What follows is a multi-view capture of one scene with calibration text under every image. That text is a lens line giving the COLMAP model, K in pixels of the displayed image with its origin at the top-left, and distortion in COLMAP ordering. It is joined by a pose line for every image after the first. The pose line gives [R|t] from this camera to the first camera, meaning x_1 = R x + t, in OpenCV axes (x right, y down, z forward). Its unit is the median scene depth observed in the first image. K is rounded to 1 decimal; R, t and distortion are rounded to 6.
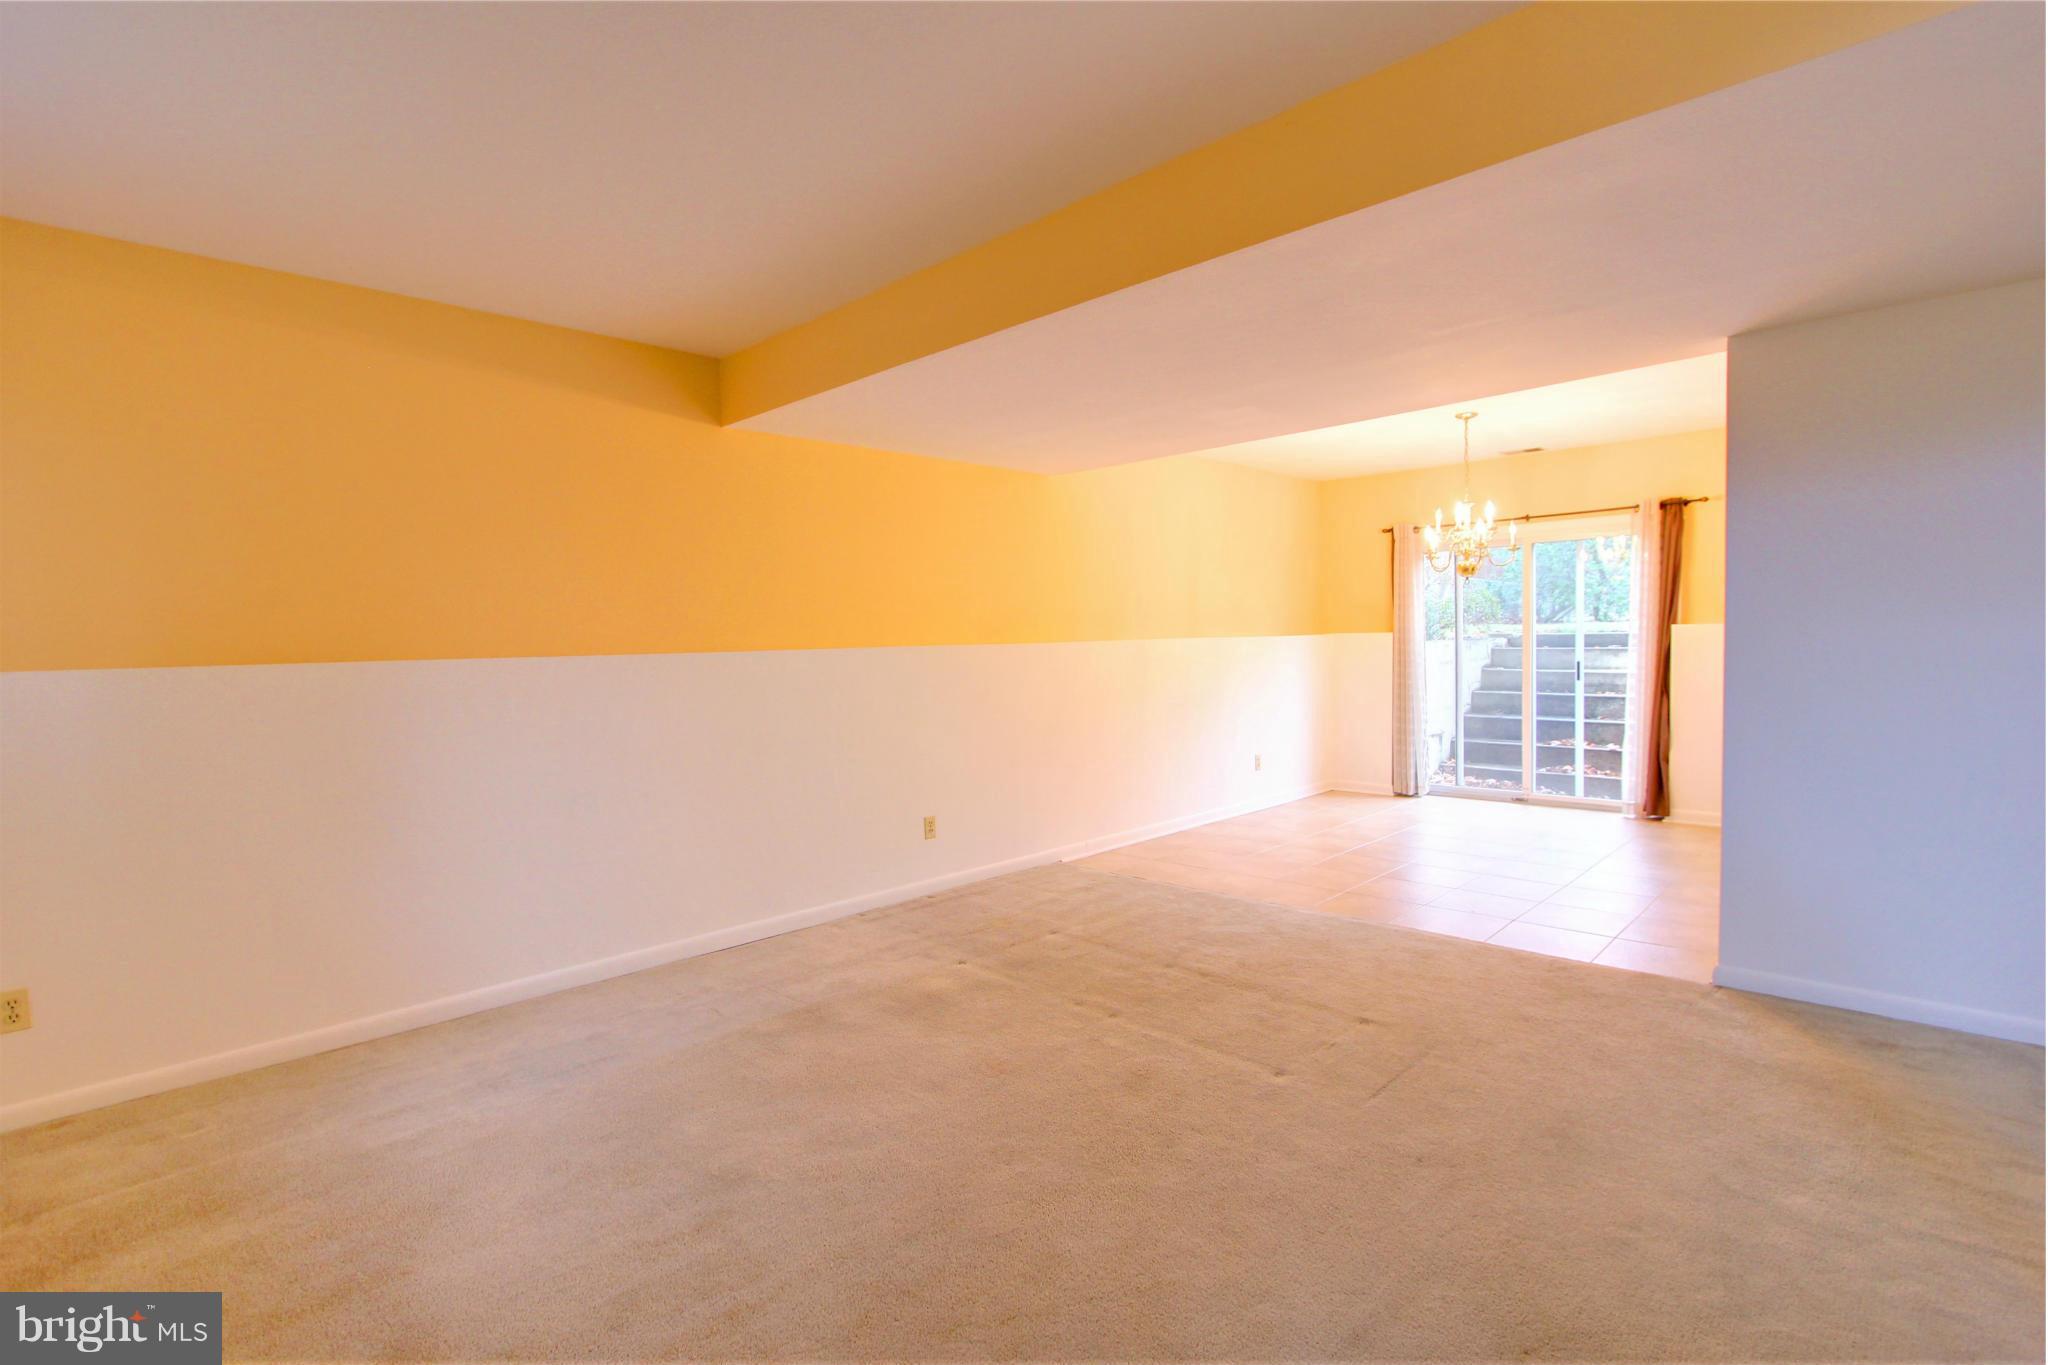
lens RADIAL K [[969.3, 0, 1030.1], [0, 969.3, 693.1], [0, 0, 1]] dist [-0.018894, -0.000104]
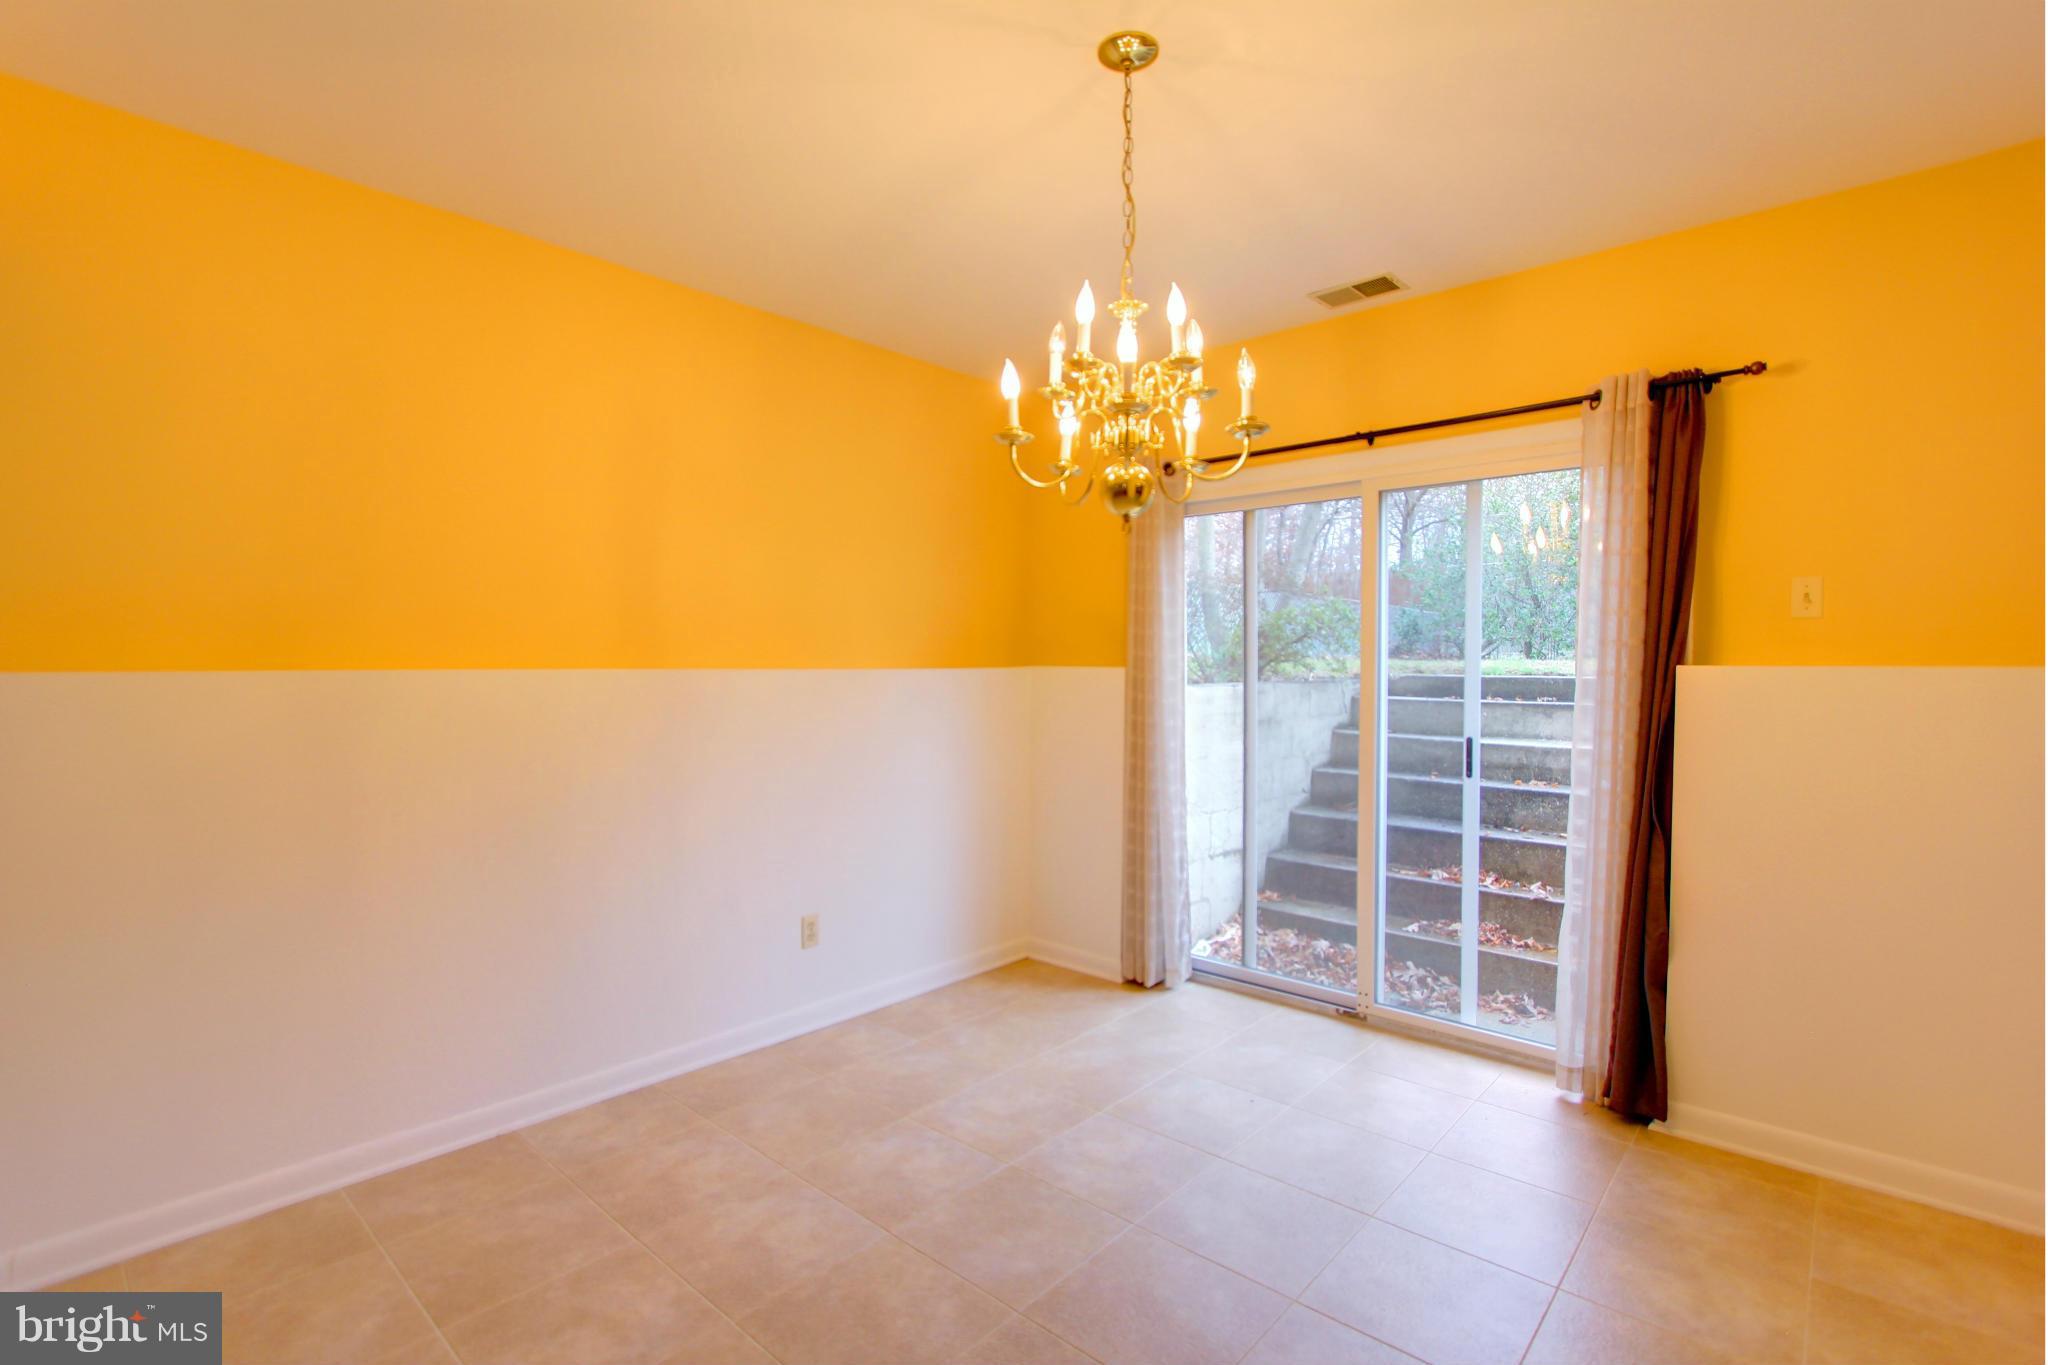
lens RADIAL K [[947.5, 0, 1031.3], [0, 947.5, 691.1], [0, 0, 1]] dist [-0.013930, 0.000609]
pose [[0.998787, 0.025830, 0.041930, 0.321285], [-0.024697, 0.999321, -0.027327, -0.036700], [-0.042608, 0.026258, 0.998747, 0.523465]]
